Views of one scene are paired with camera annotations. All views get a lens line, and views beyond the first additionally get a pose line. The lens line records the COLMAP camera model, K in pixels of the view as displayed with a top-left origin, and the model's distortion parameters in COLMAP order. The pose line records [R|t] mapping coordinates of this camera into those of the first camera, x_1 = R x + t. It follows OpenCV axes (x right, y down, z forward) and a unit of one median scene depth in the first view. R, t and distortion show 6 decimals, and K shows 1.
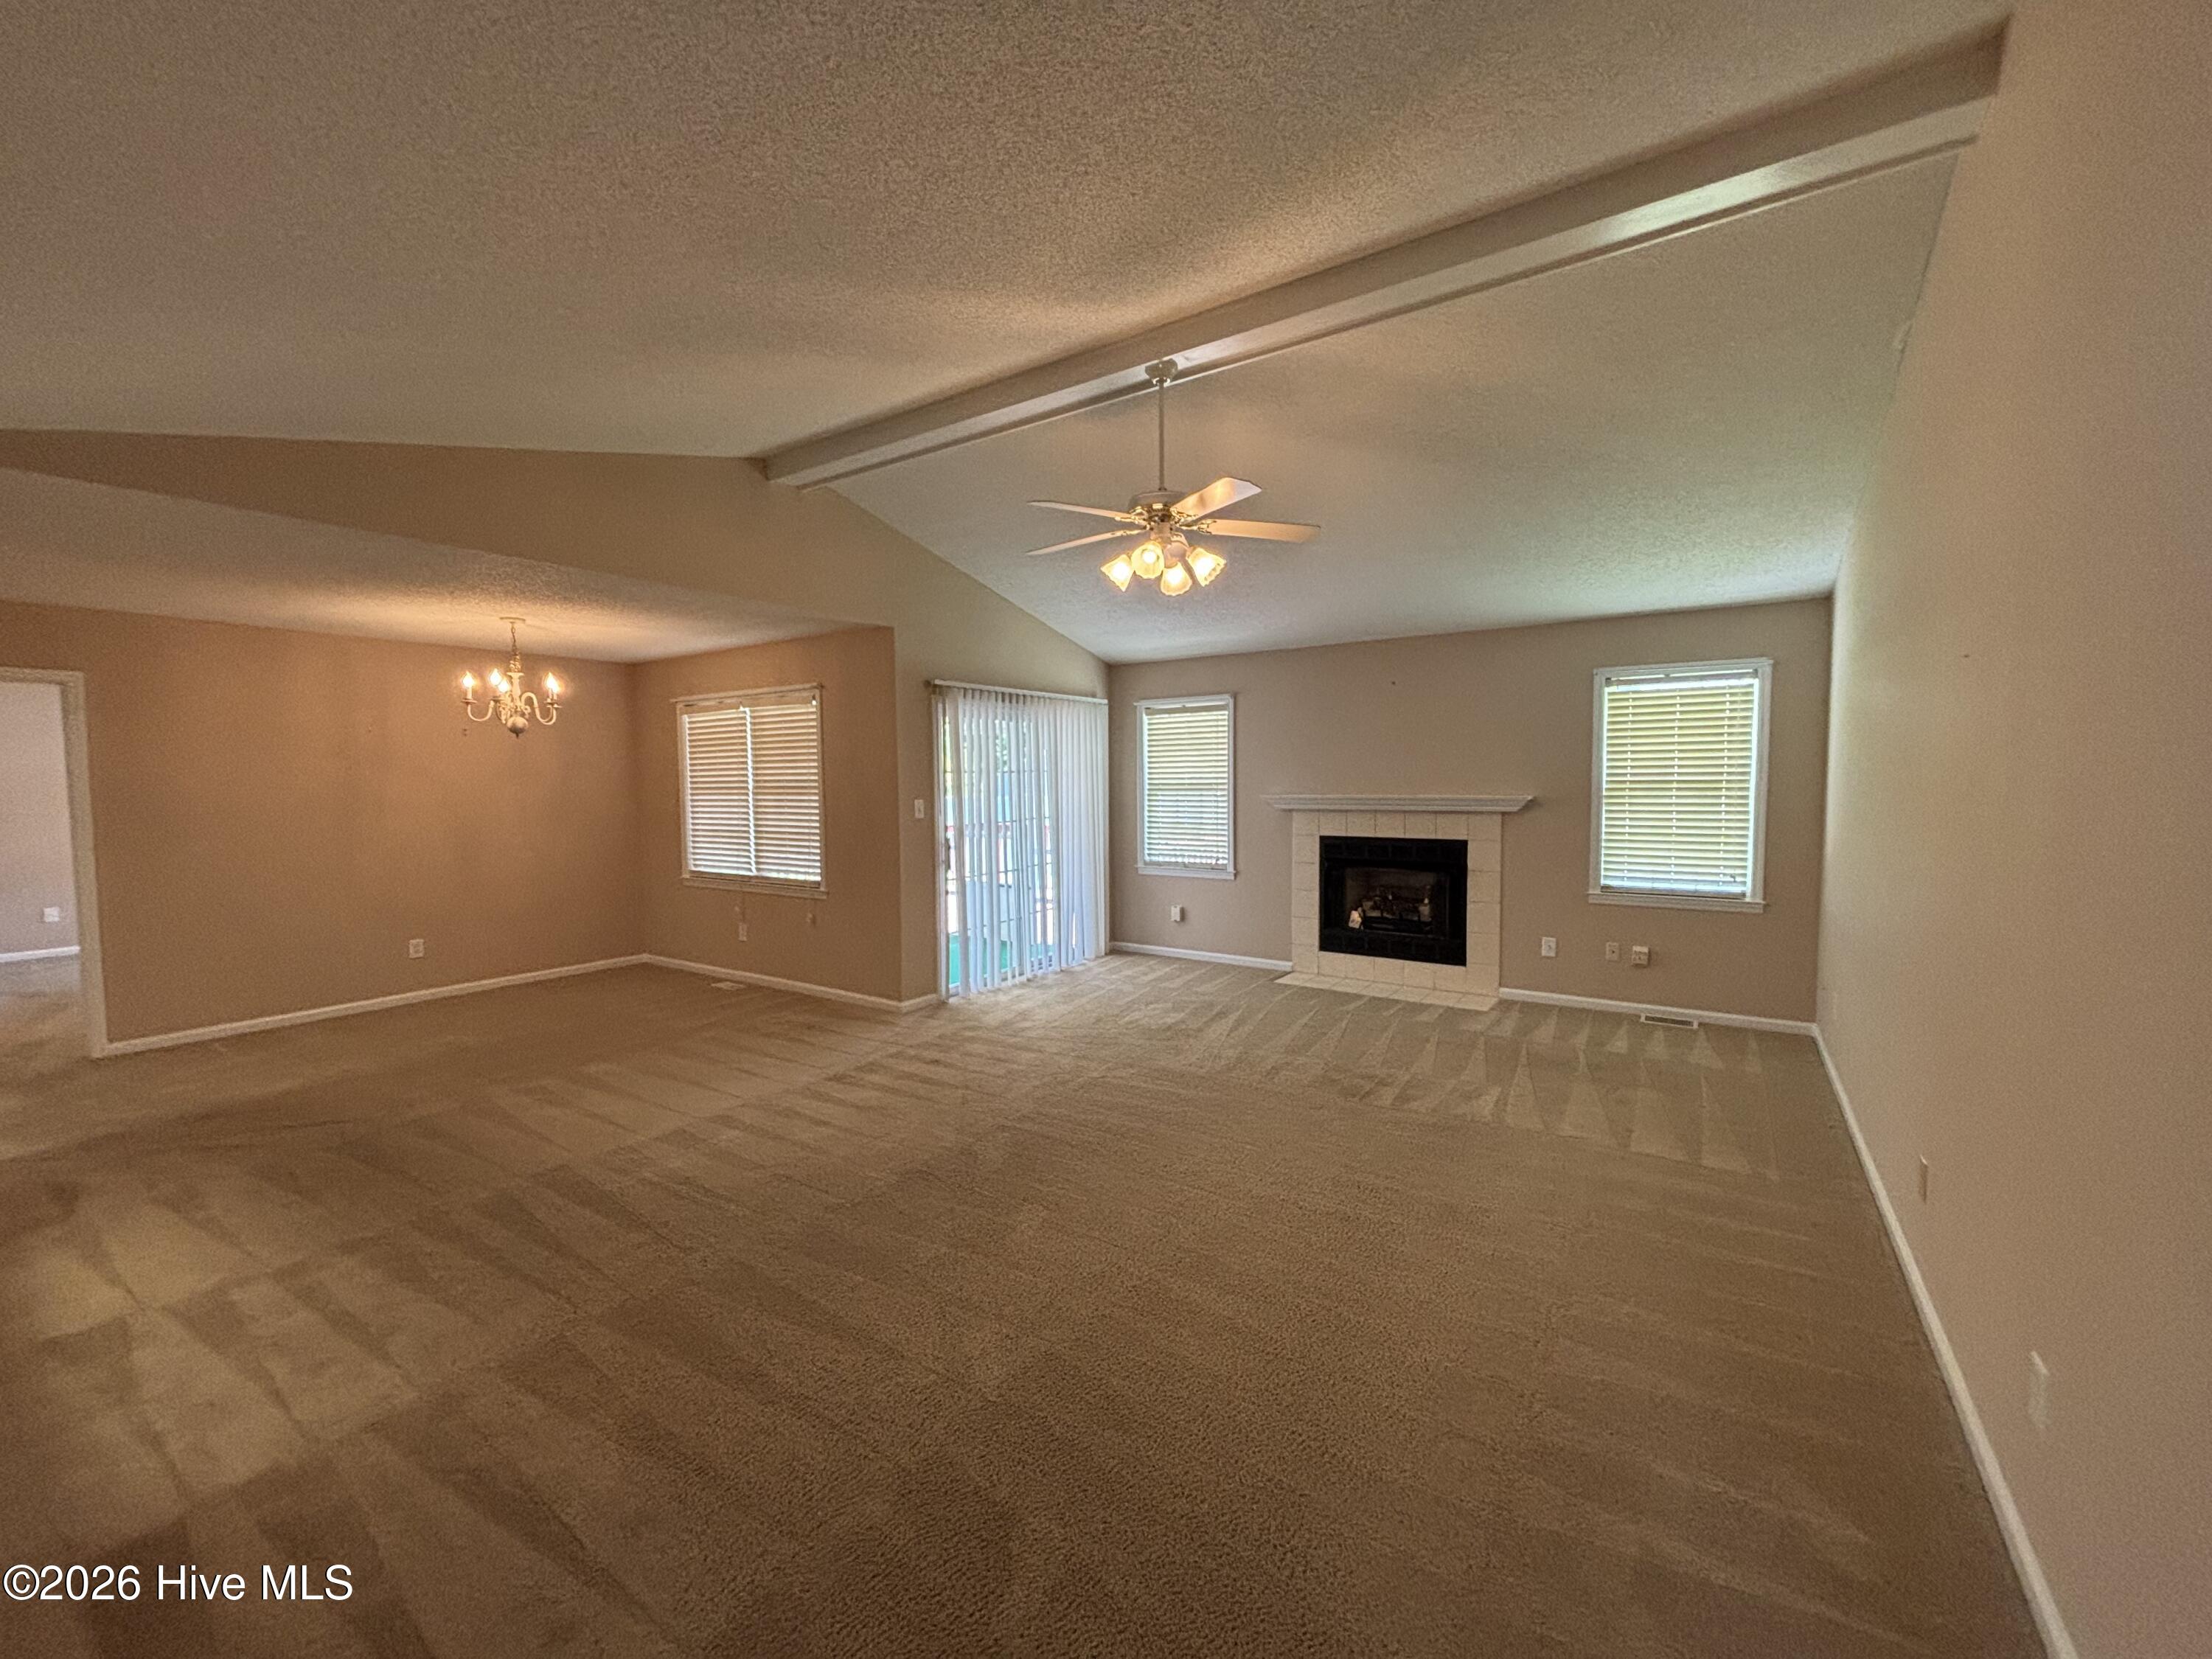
lens RADIAL K [[883.5, 0, 1103.8], [0, 883.5, 829.8], [0, 0, 1]] dist [-0.000819, -0.000361]
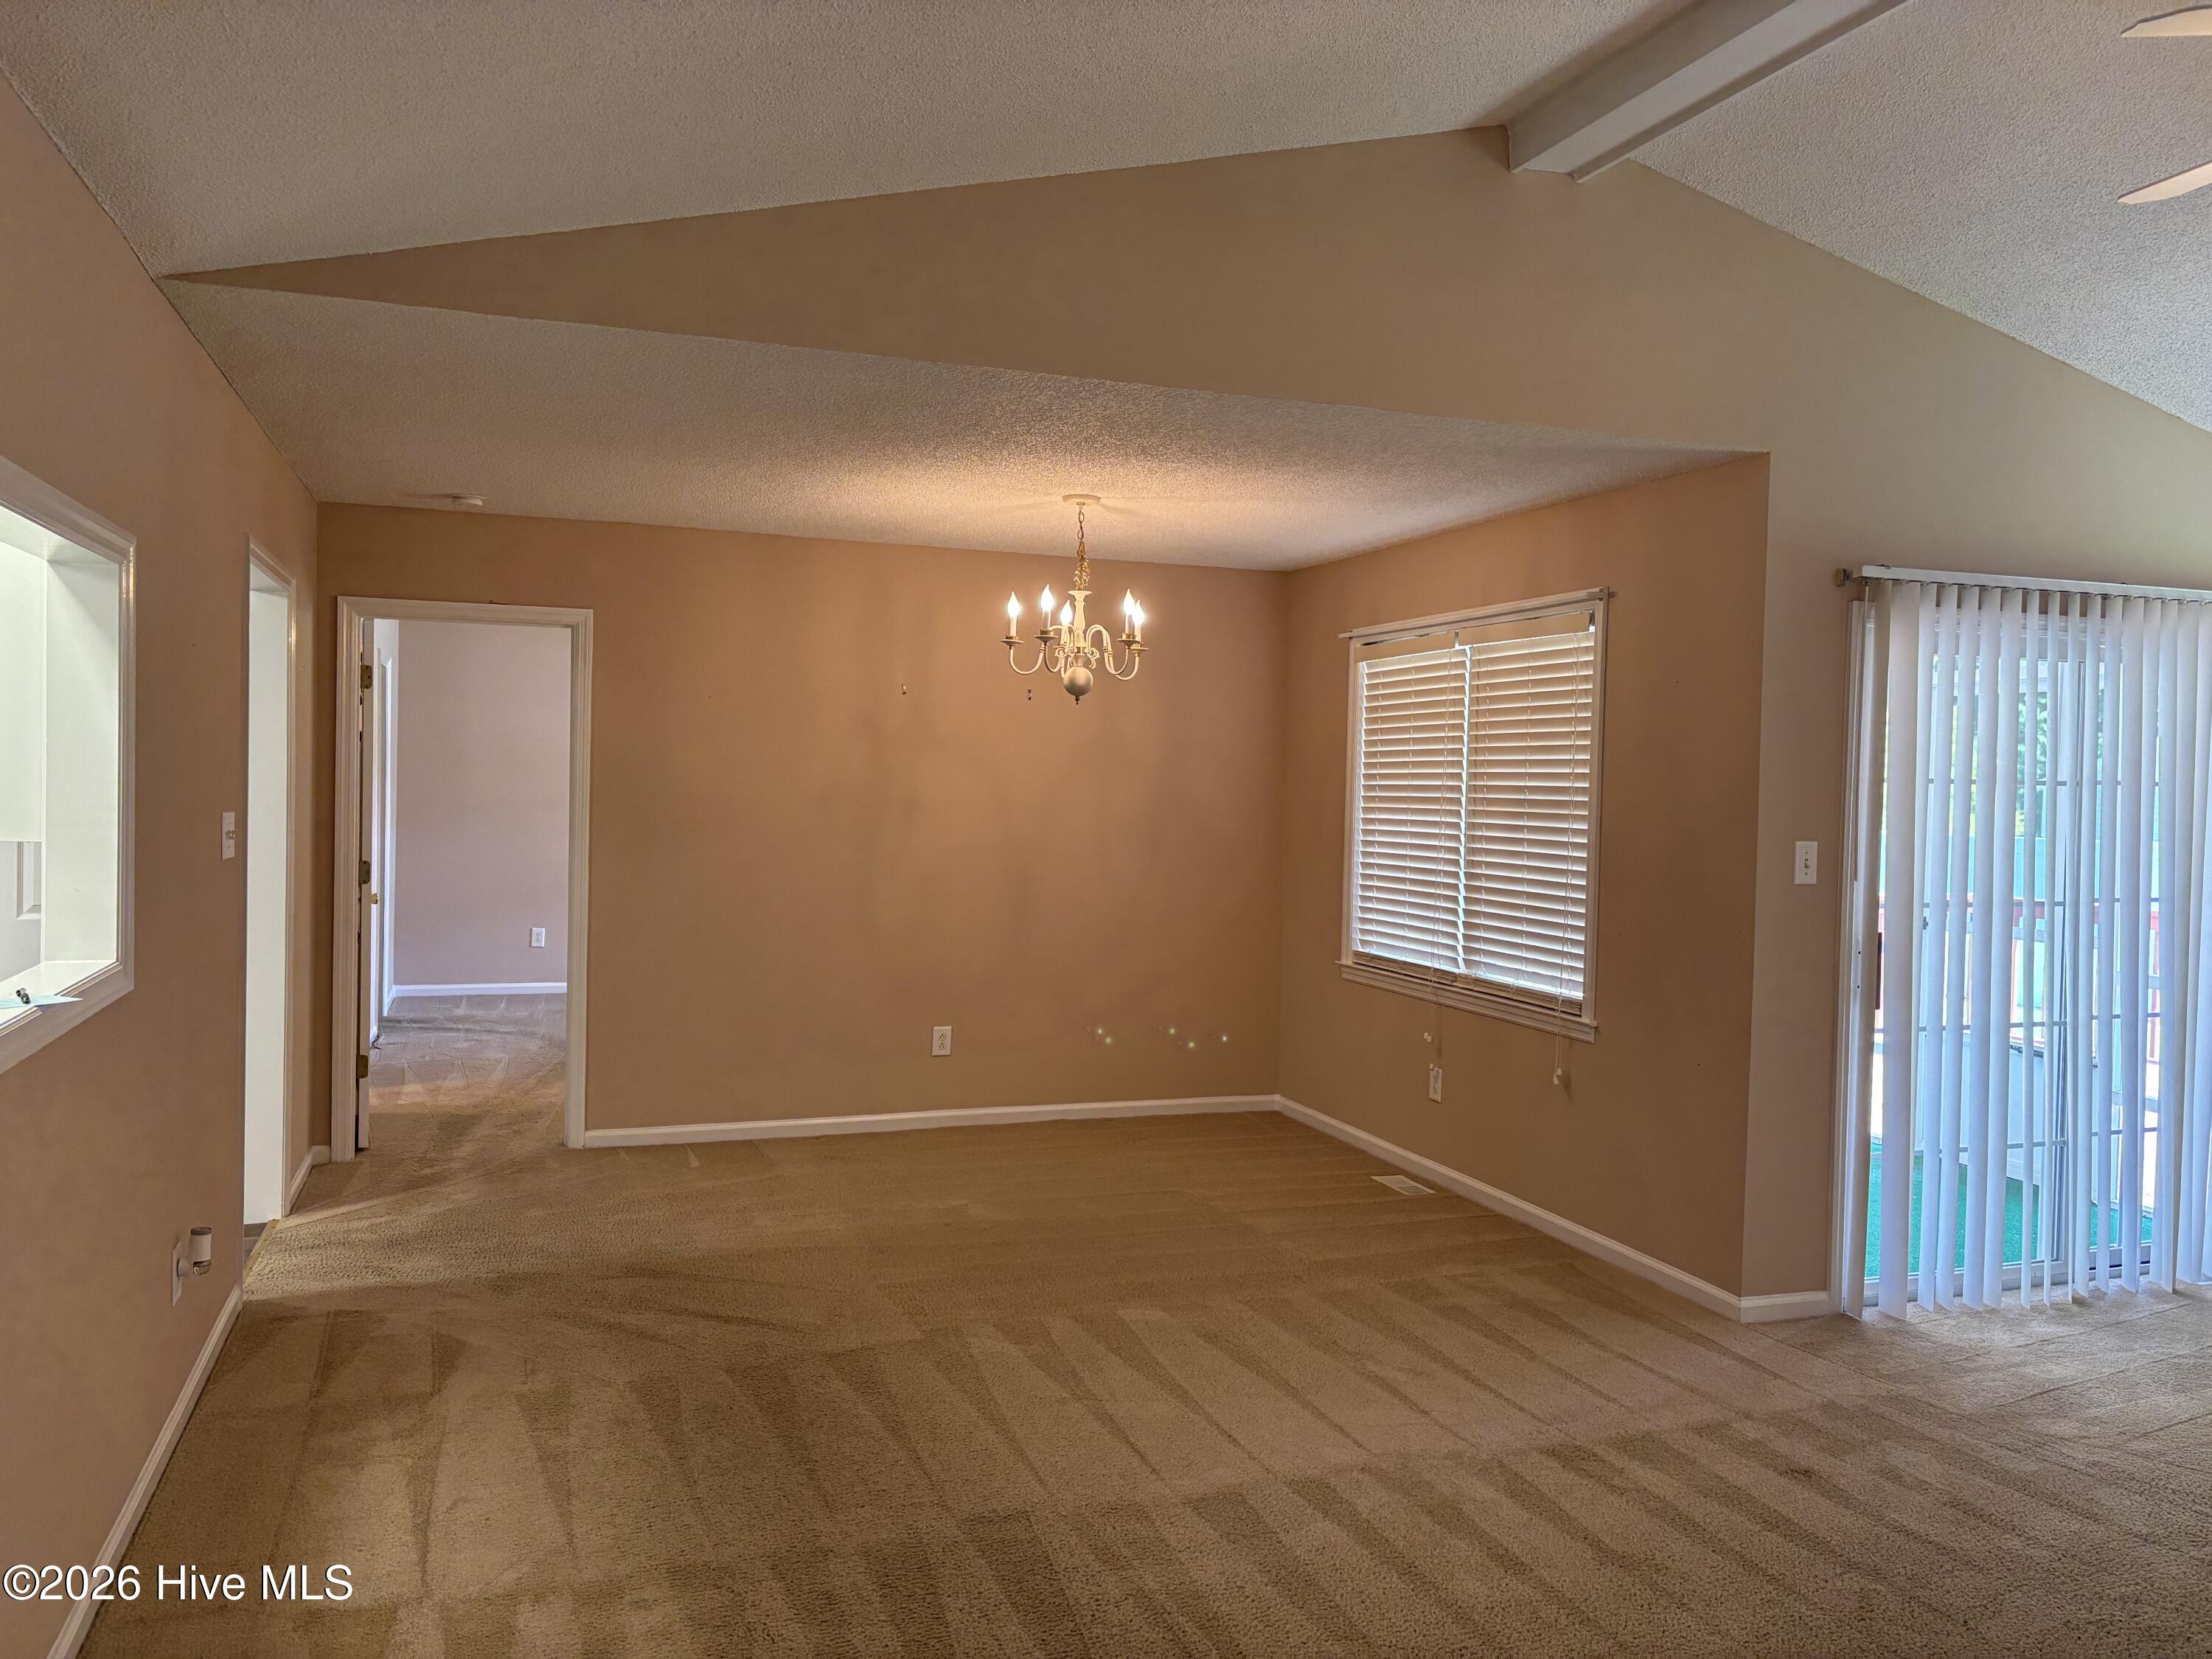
lens RADIAL K [[1669.0, 0, 1105.3], [0, 1669.0, 824.4], [0, 0, 1]] dist [0.064939, -0.082504]
pose [[0.810775, 0.041021, -0.583919, -0.004746], [-0.061439, 0.997995, -0.015199, -0.008805], [0.582124, 0.048198, 0.811670, 0.126972]]
